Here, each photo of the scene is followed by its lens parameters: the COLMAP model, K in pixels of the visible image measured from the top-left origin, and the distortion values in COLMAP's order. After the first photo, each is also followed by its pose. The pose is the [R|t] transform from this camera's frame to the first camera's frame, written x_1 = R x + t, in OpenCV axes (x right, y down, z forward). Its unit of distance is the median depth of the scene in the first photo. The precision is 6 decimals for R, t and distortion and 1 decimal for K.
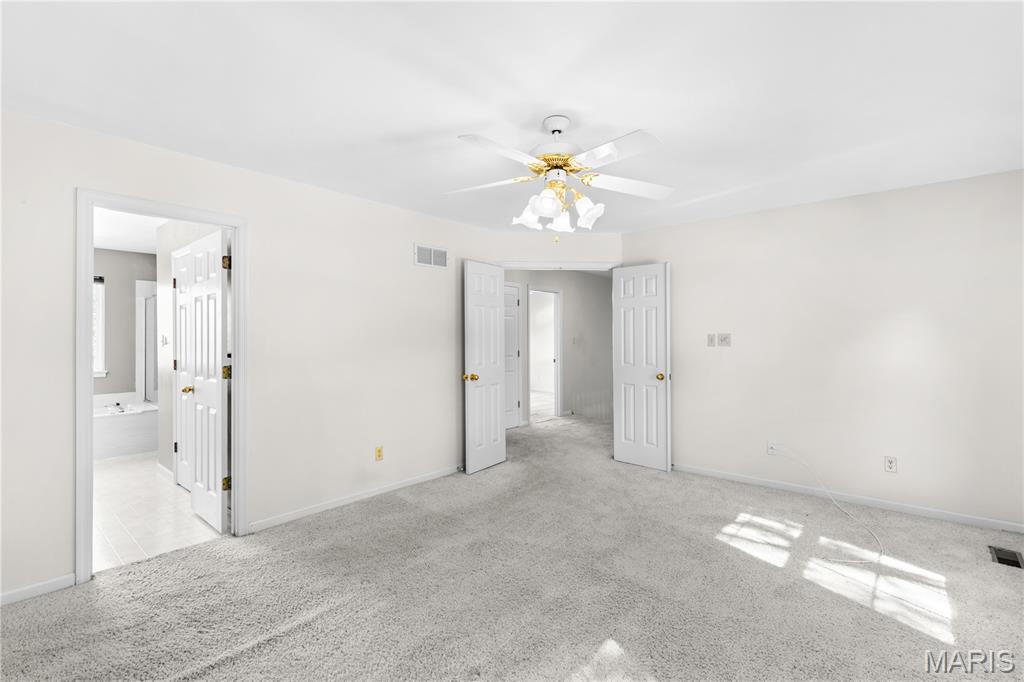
lens RADIAL K [[471.4, 0, 512.0], [0, 471.4, 341.0], [0, 0, 1]] dist [0.001281, 0.000157]
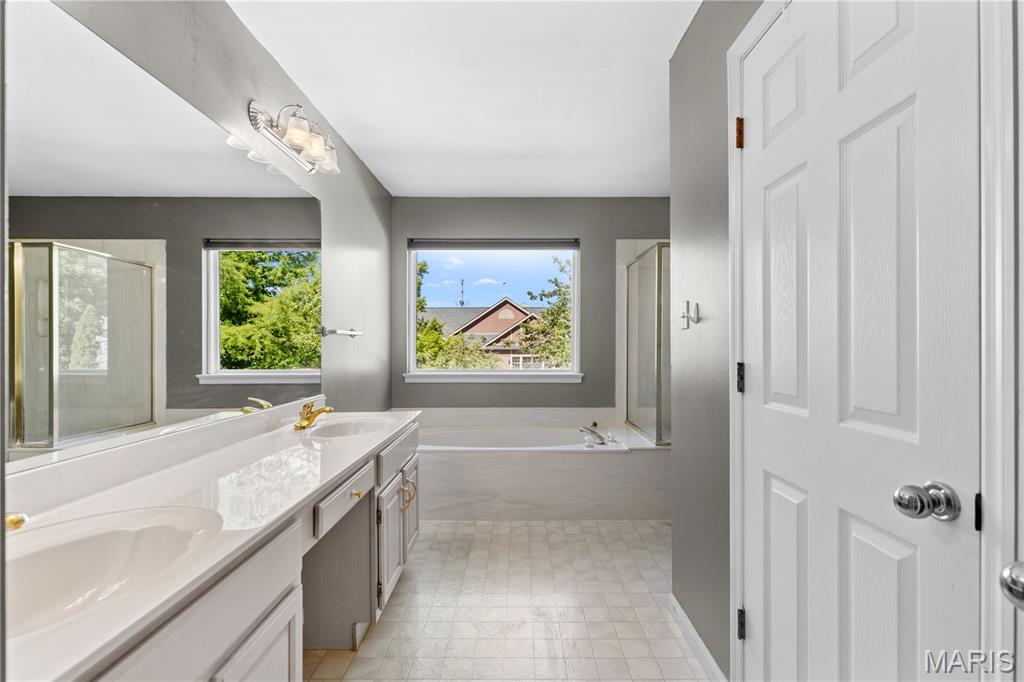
lens RADIAL K [[454.5, 0, 507.9], [0, 454.5, 347.3], [0, 0, 1]] dist [0.000947, 0.000210]
pose [[0.643916, 0.004190, -0.765084, -0.447734], [-0.002361, 0.999991, 0.003489, 0.022688], [0.765092, -0.000440, 0.643921, 0.519999]]
